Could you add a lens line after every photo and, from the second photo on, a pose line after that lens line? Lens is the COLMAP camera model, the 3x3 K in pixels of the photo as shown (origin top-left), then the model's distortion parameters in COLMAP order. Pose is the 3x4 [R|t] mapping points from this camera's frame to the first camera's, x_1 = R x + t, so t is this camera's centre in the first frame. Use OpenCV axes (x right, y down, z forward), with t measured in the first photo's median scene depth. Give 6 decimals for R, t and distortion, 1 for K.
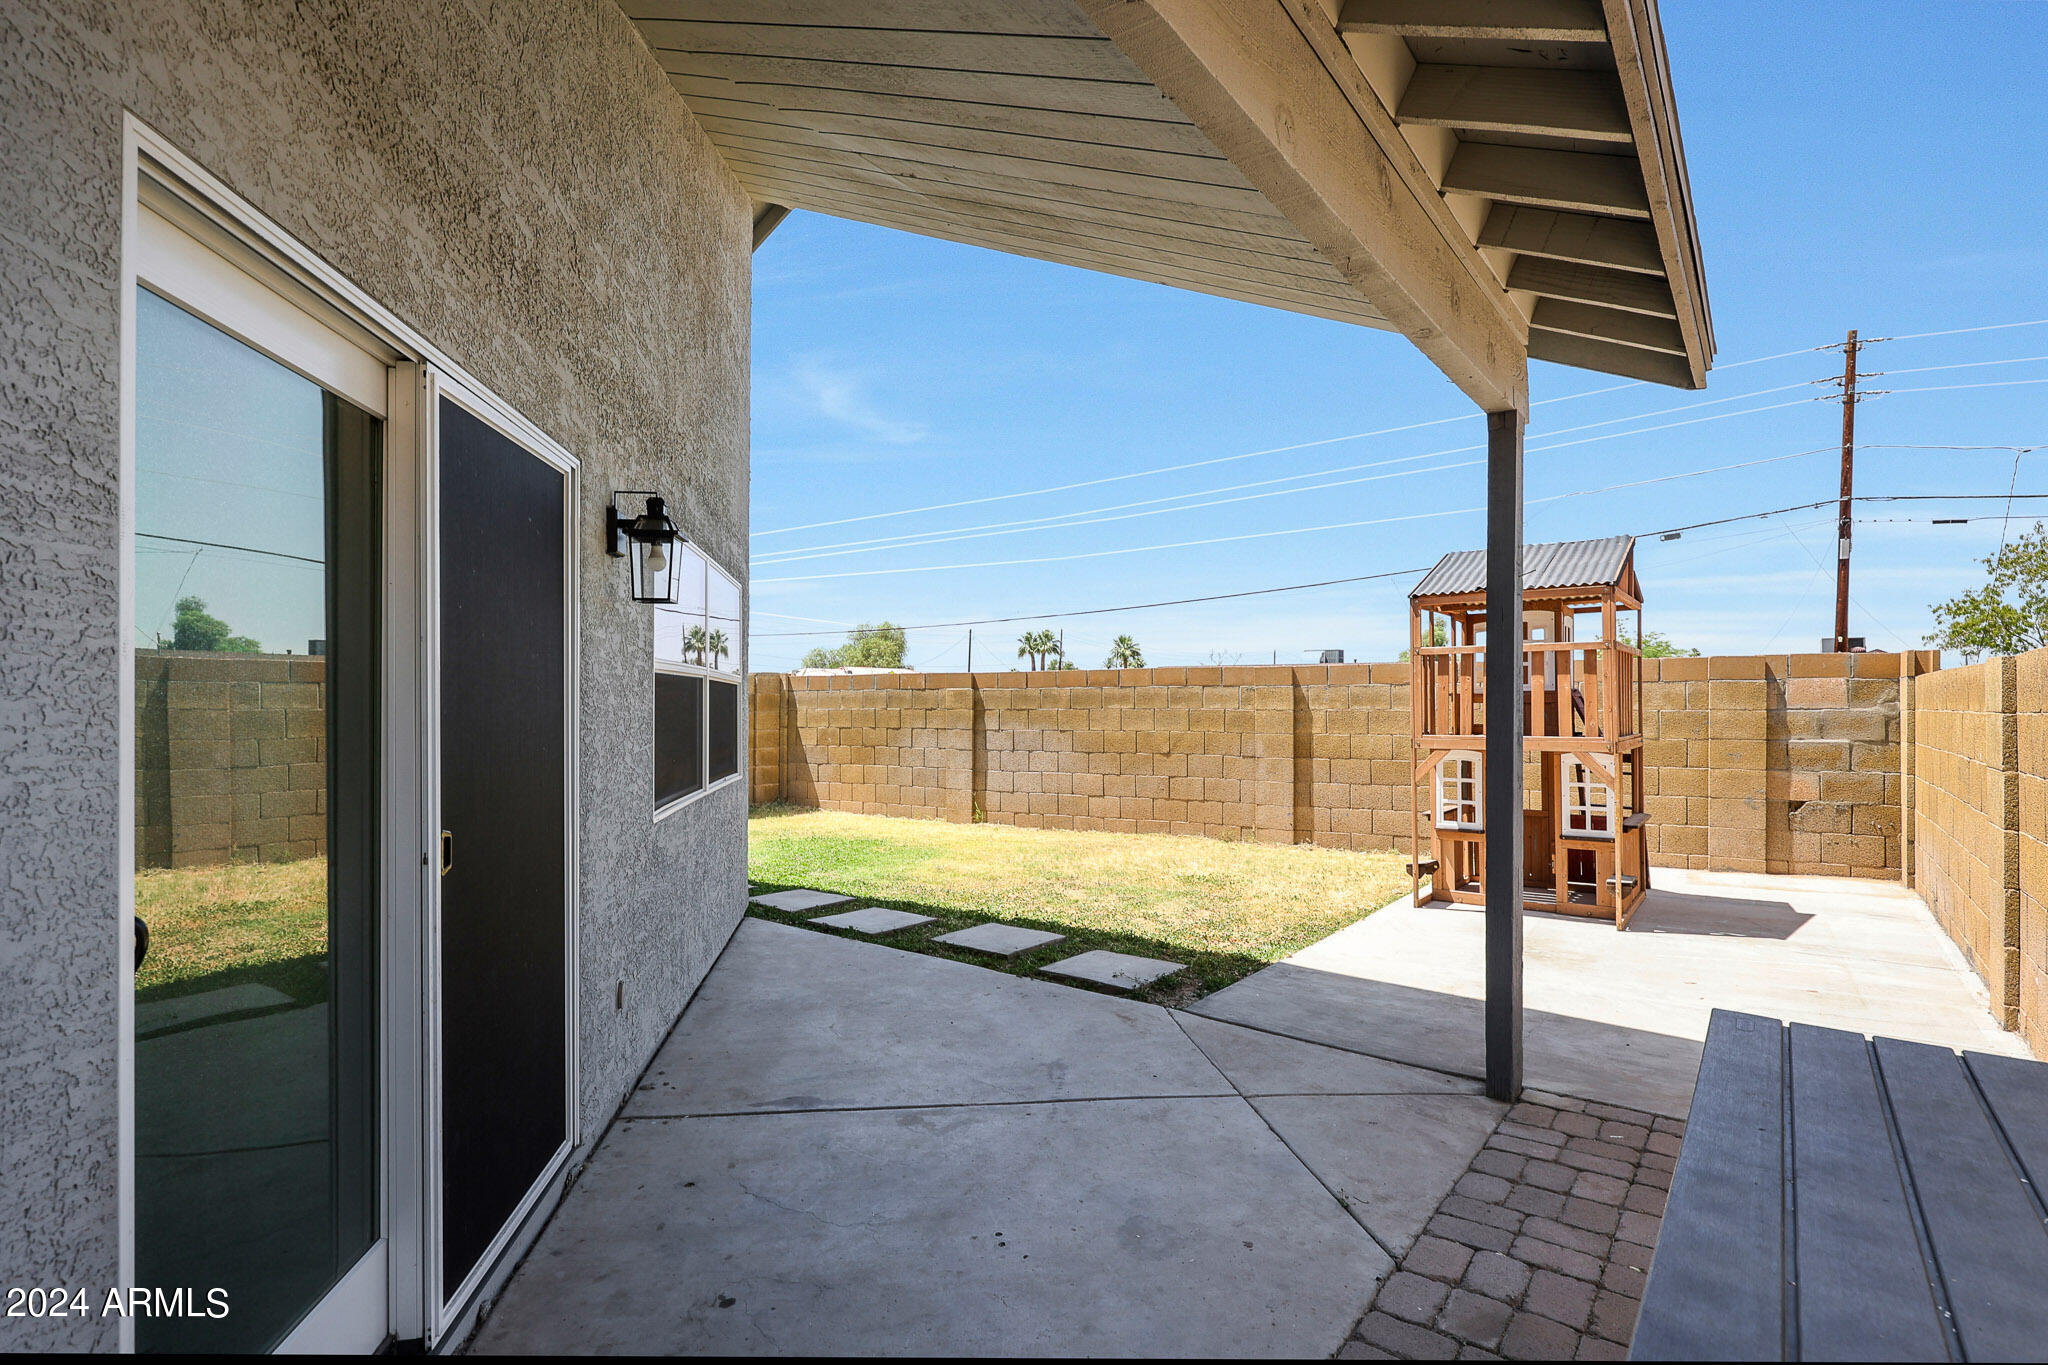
lens RADIAL K [[1034.3, 0, 1023.9], [0, 1034.3, 687.0], [0, 0, 1]] dist [-0.002469, 0.000881]
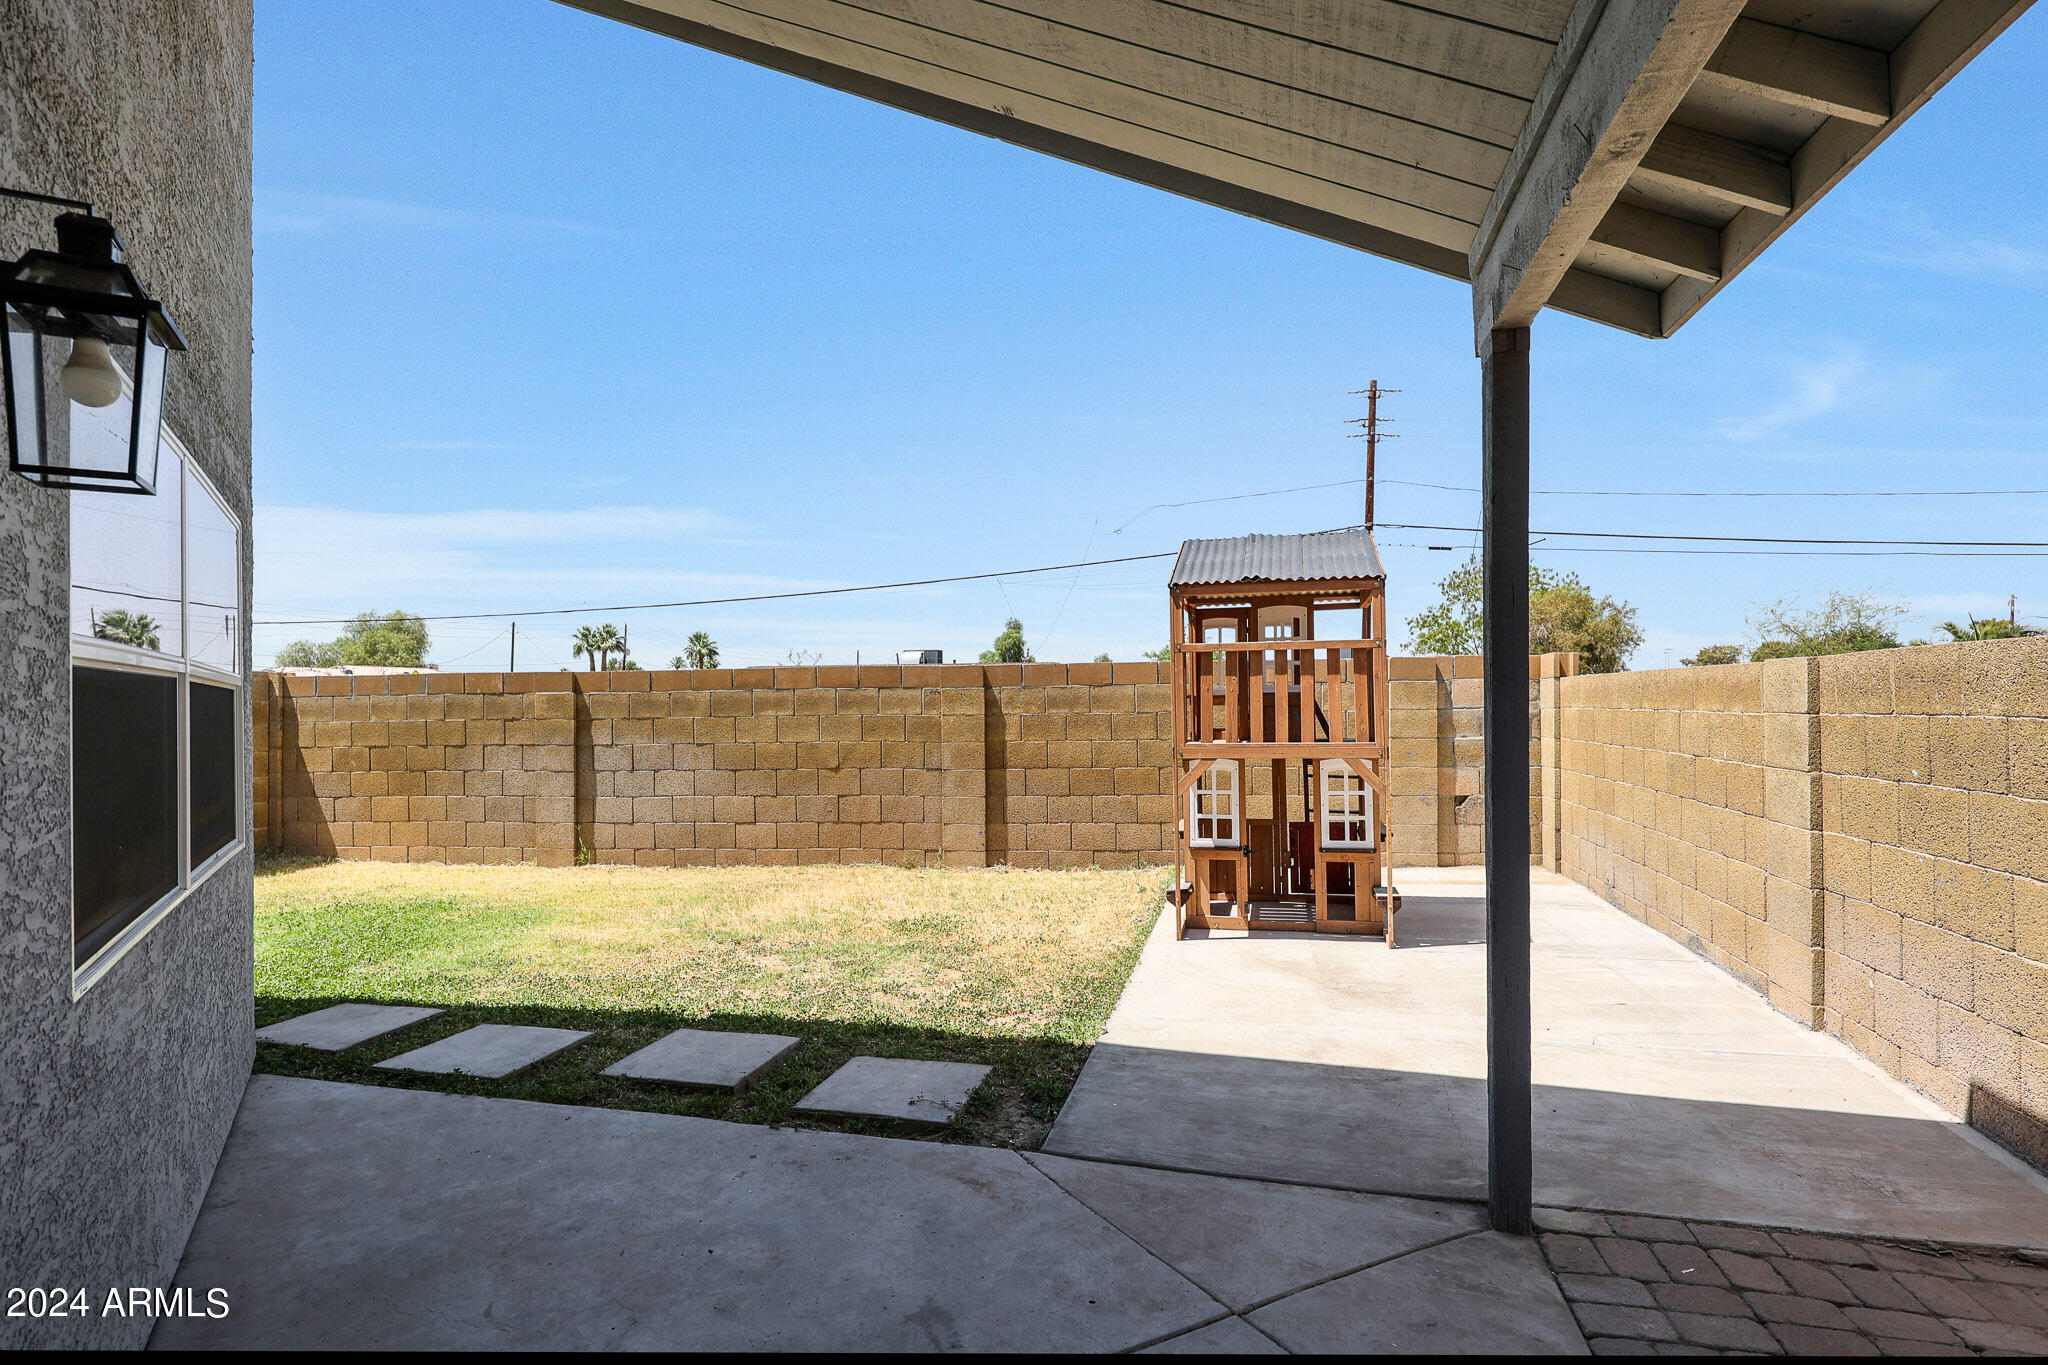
lens RADIAL K [[1034.3, 0, 1024.0], [0, 1034.3, 693.6], [0, 0, 1]] dist [-0.002469, 0.000881]
pose [[0.911924, -0.005854, 0.410318, -0.098819], [0.003633, 0.999974, 0.006193, -0.001731], [-0.410343, -0.004157, 0.911922, 0.253461]]
